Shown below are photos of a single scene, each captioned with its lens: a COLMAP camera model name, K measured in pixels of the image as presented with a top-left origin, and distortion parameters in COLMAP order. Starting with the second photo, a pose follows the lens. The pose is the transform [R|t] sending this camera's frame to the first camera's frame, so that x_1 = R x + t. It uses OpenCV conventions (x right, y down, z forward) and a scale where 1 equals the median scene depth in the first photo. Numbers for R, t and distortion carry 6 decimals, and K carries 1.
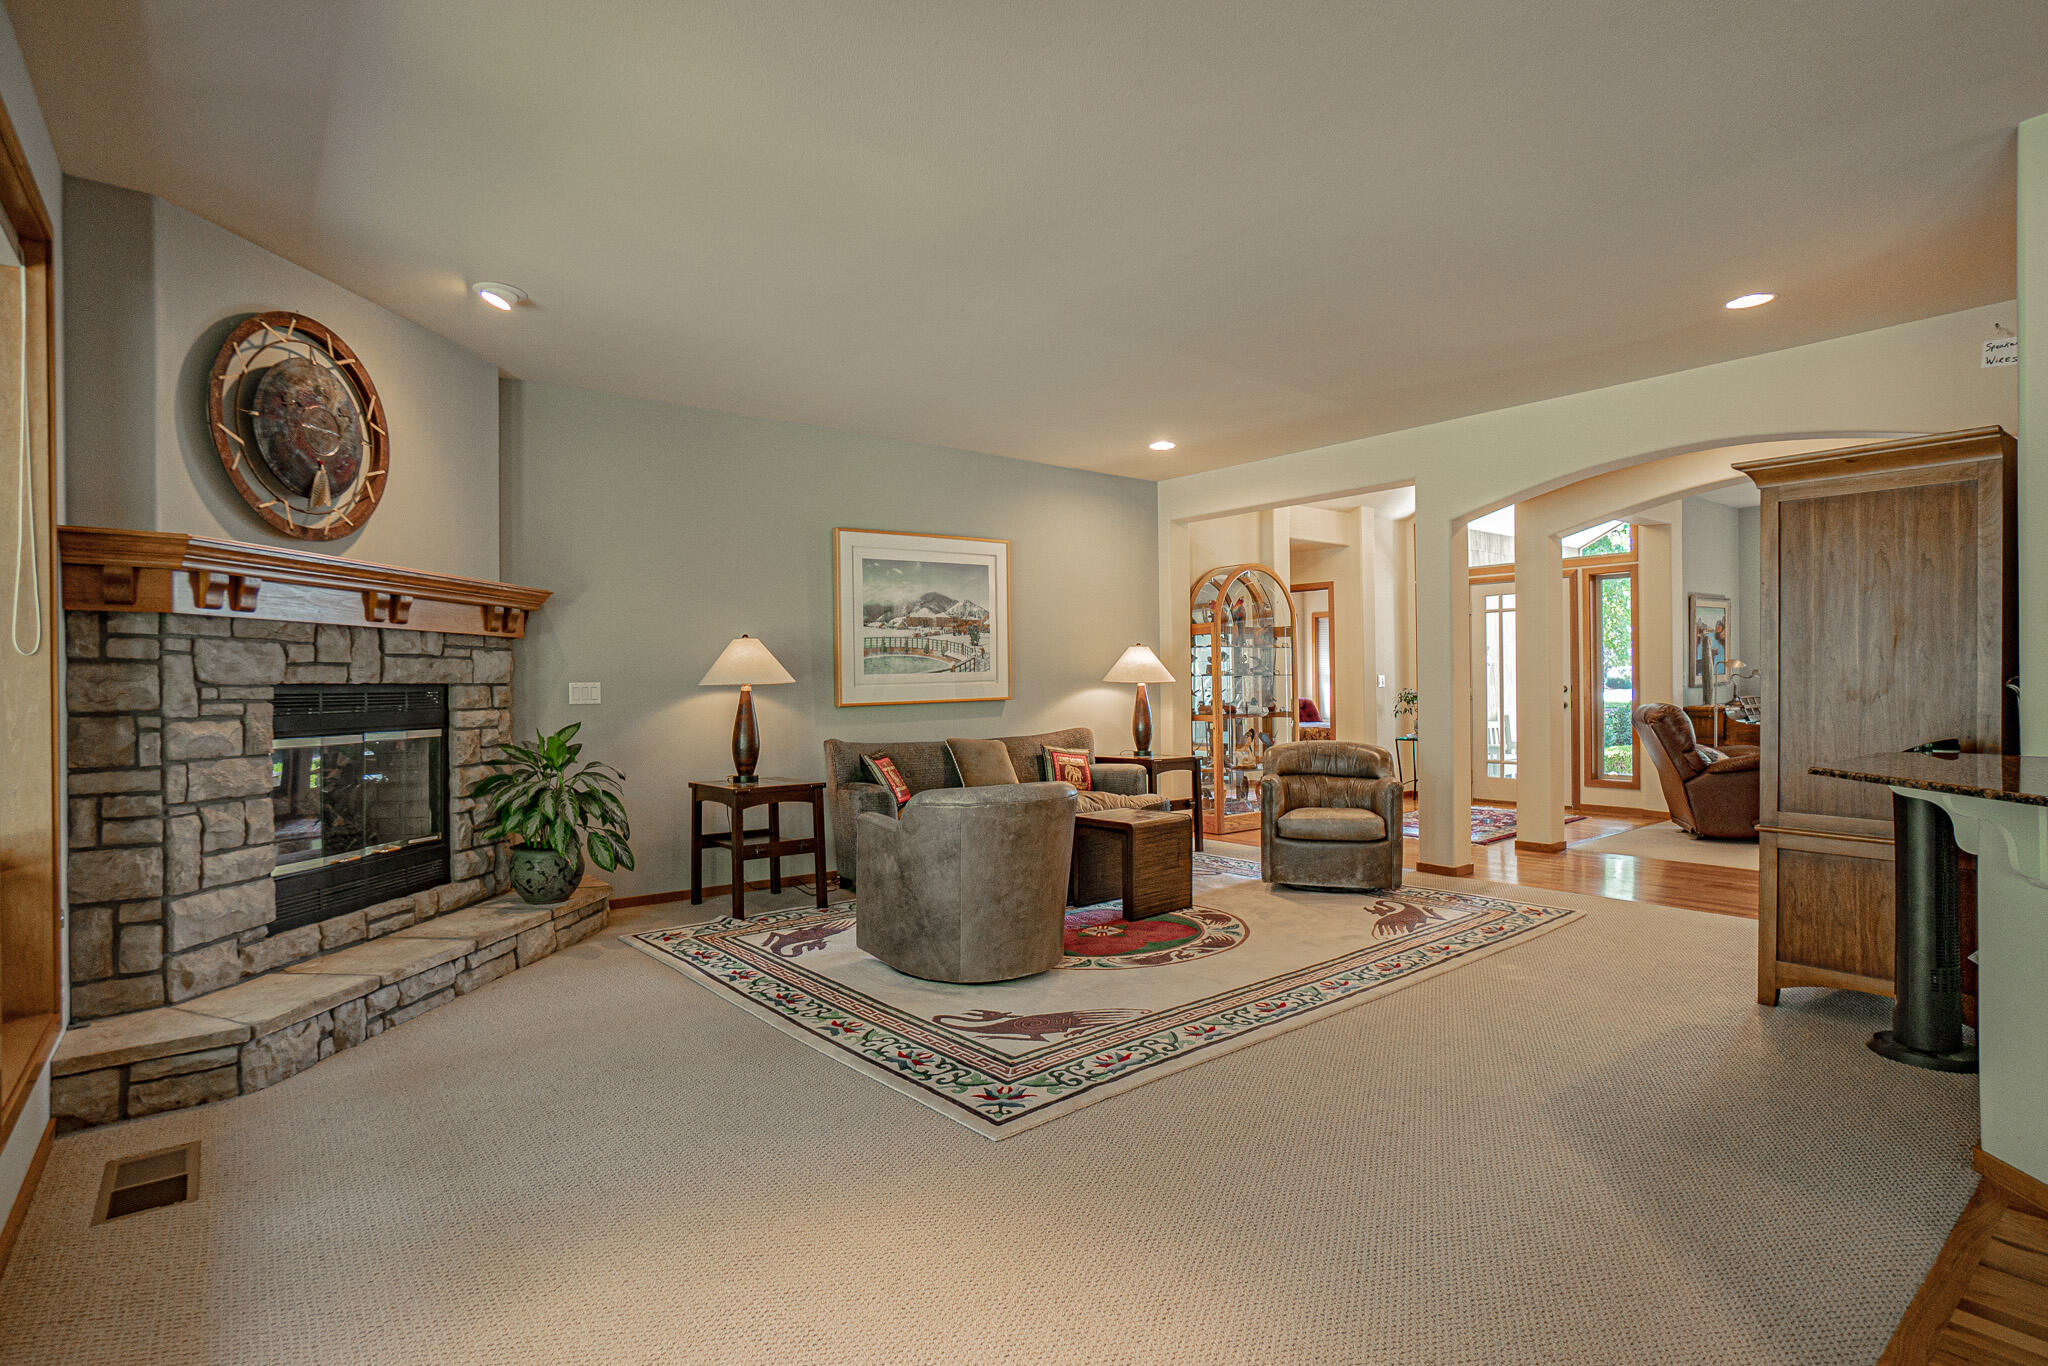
lens RADIAL K [[1000.0, 0, 1006.4], [0, 1000.0, 679.8], [0, 0, 1]] dist [-0.039061, 0.004590]
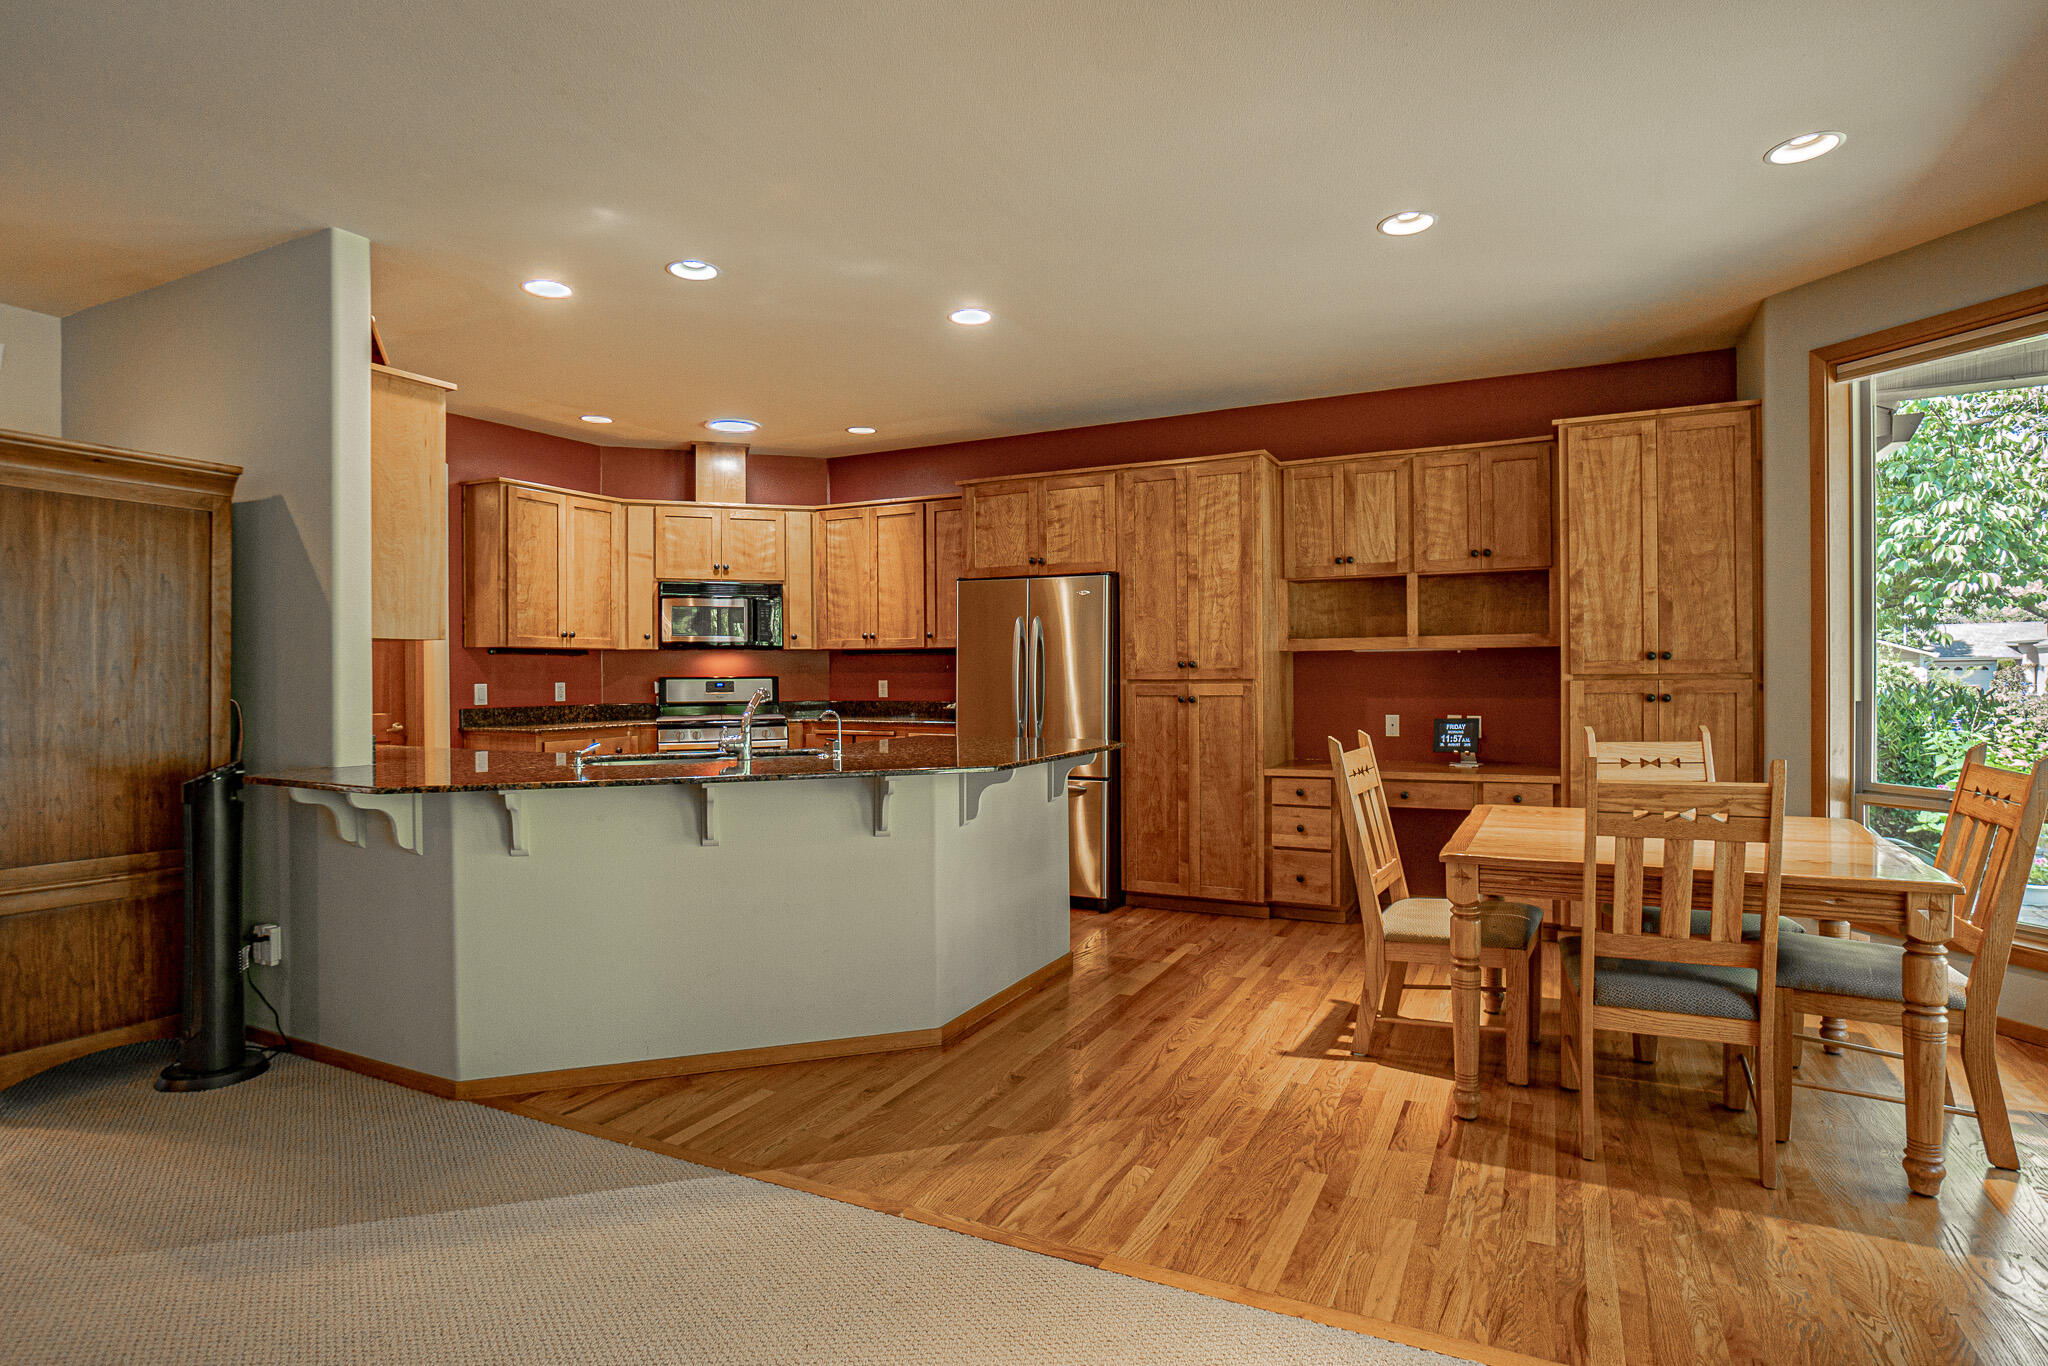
lens RADIAL K [[1057.6, 0, 1043.9], [0, 1057.6, 683.8], [0, 0, 1]] dist [-0.049456, 0.008914]
pose [[-0.435499, 0.006777, 0.900164, -0.335501], [0.010786, 0.999939, -0.002310, -0.007076], [-0.900124, 0.008704, -0.435546, 0.589982]]
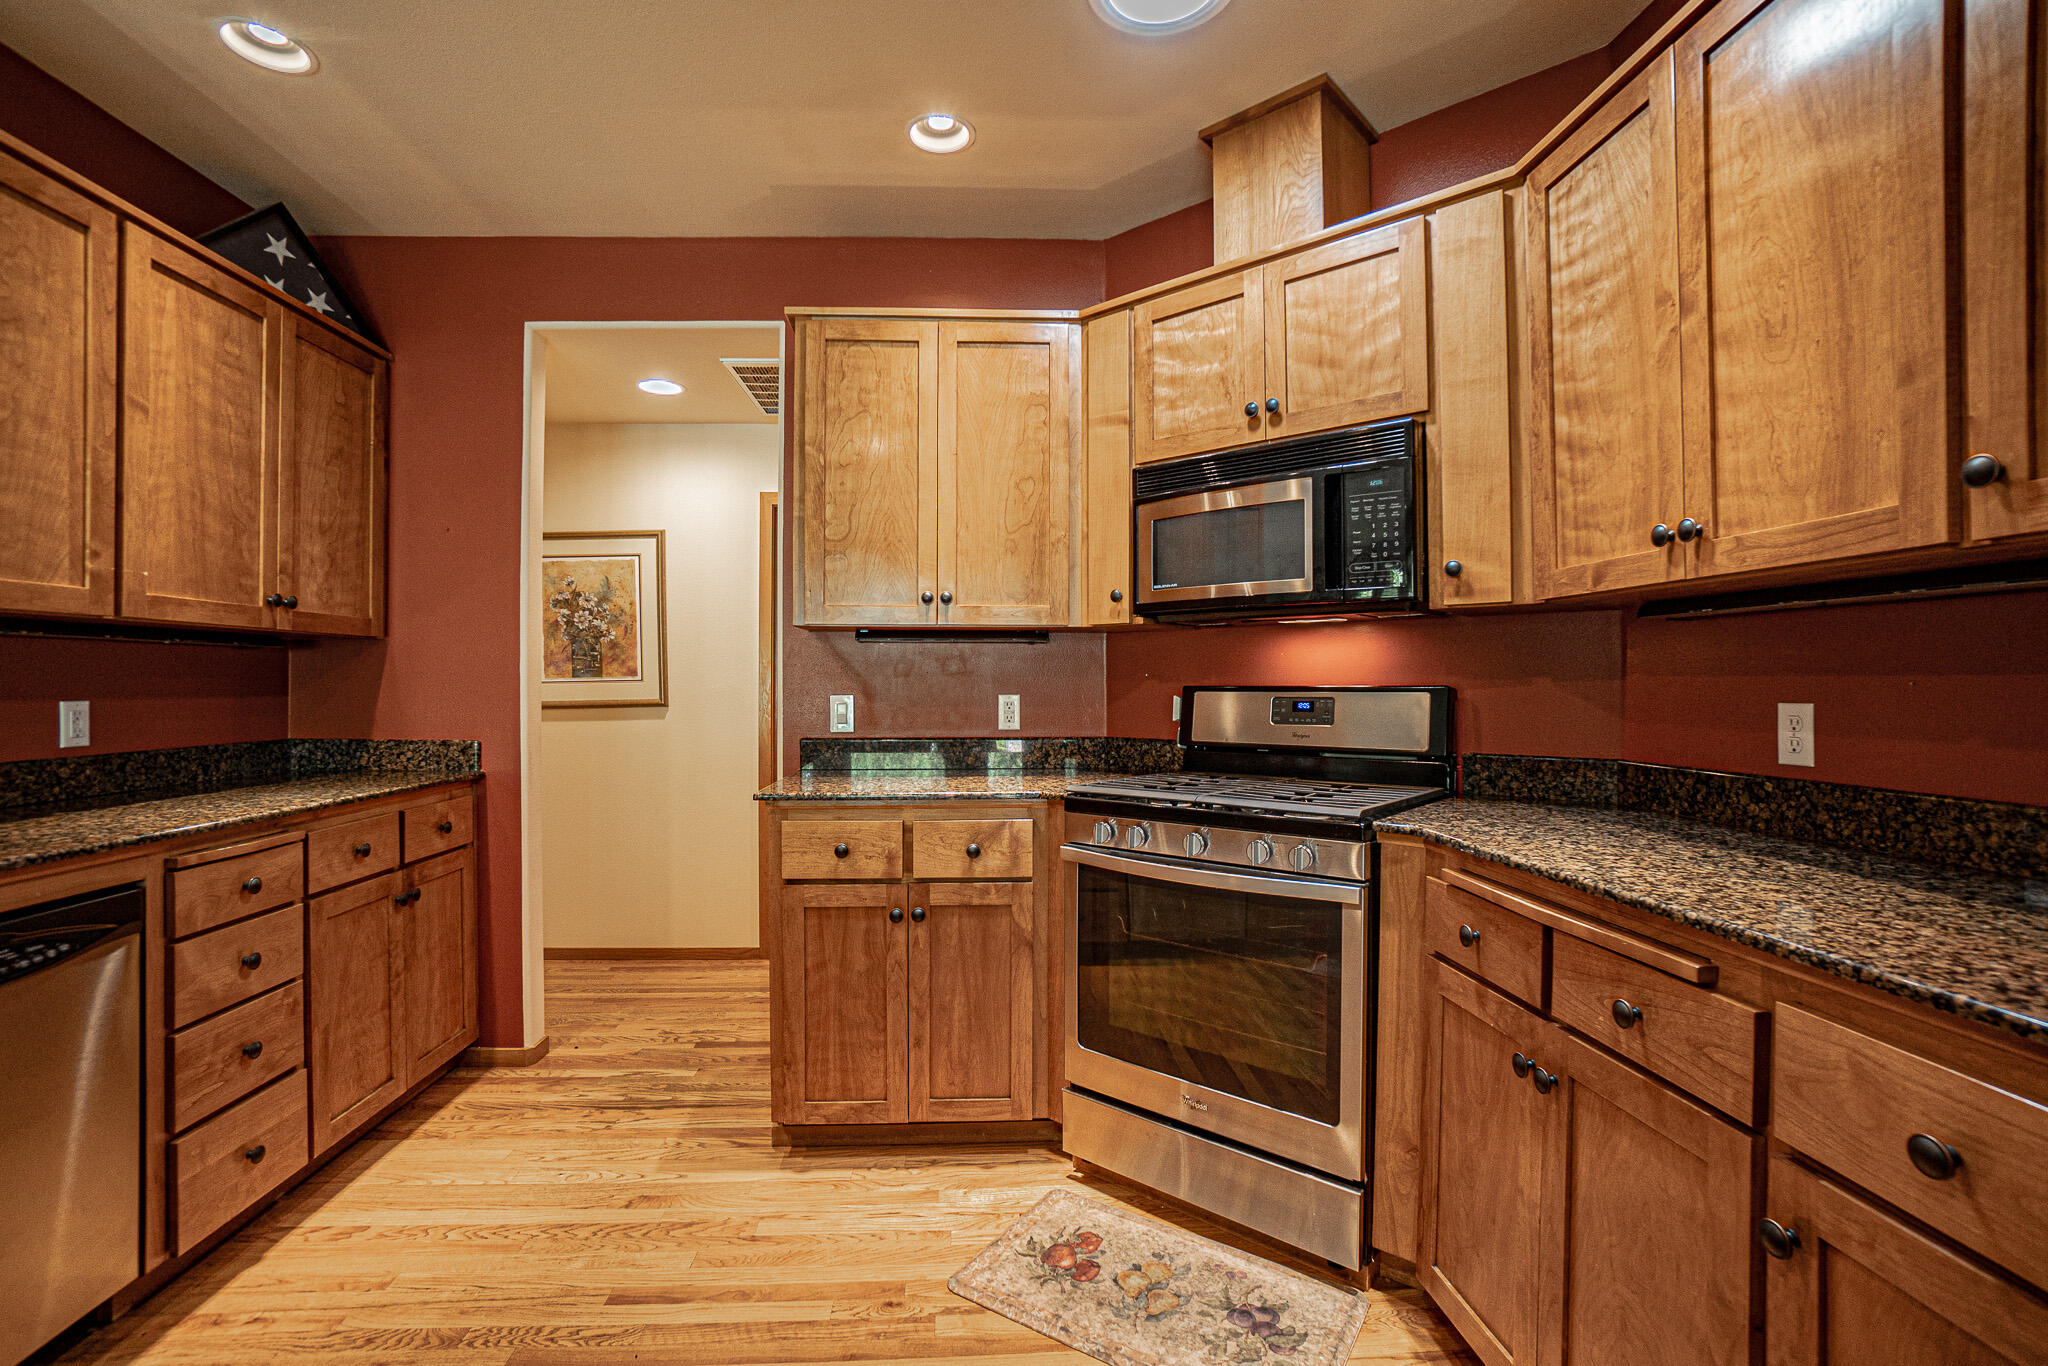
lens RADIAL K [[920.2, 0, 1006.0], [0, 920.2, 675.7], [0, 0, 1]] dist [-0.043688, 0.010039]
pose [[0.565442, 0.020526, 0.824533, 0.956271], [-0.008351, 0.999782, -0.019161, -0.023309], [-0.824746, 0.003949, 0.565490, 0.080682]]
